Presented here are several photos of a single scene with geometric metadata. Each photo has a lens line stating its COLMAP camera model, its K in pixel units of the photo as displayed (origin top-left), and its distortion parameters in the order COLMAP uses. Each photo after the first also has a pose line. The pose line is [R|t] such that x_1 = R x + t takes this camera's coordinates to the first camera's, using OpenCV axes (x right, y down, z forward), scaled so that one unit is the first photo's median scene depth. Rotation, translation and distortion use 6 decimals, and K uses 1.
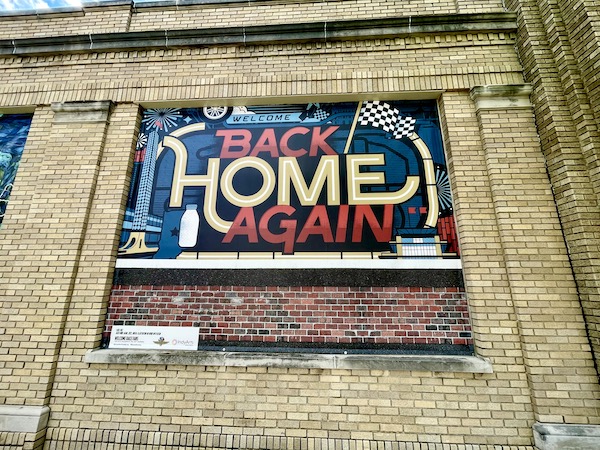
lens RADIAL K [[246.6, 0, 336.0], [0, 246.6, 231.2], [0, 0, 1]] dist [0.004284, 0.000534]
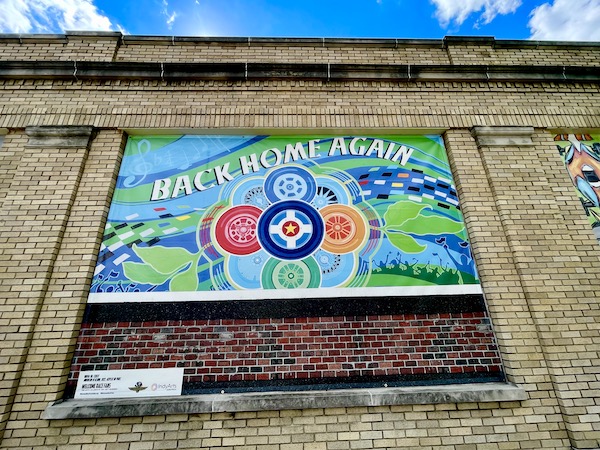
lens RADIAL K [[246.6, 0, 307.9], [0, 246.6, 233.6], [0, 0, 1]] dist [0.004284, 0.000534]
pose [[0.995937, -0.002671, 0.090013, -0.180878], [0.011983, 0.994602, -0.103070, -0.000725], [-0.089252, 0.103730, 0.990593, 0.013714]]
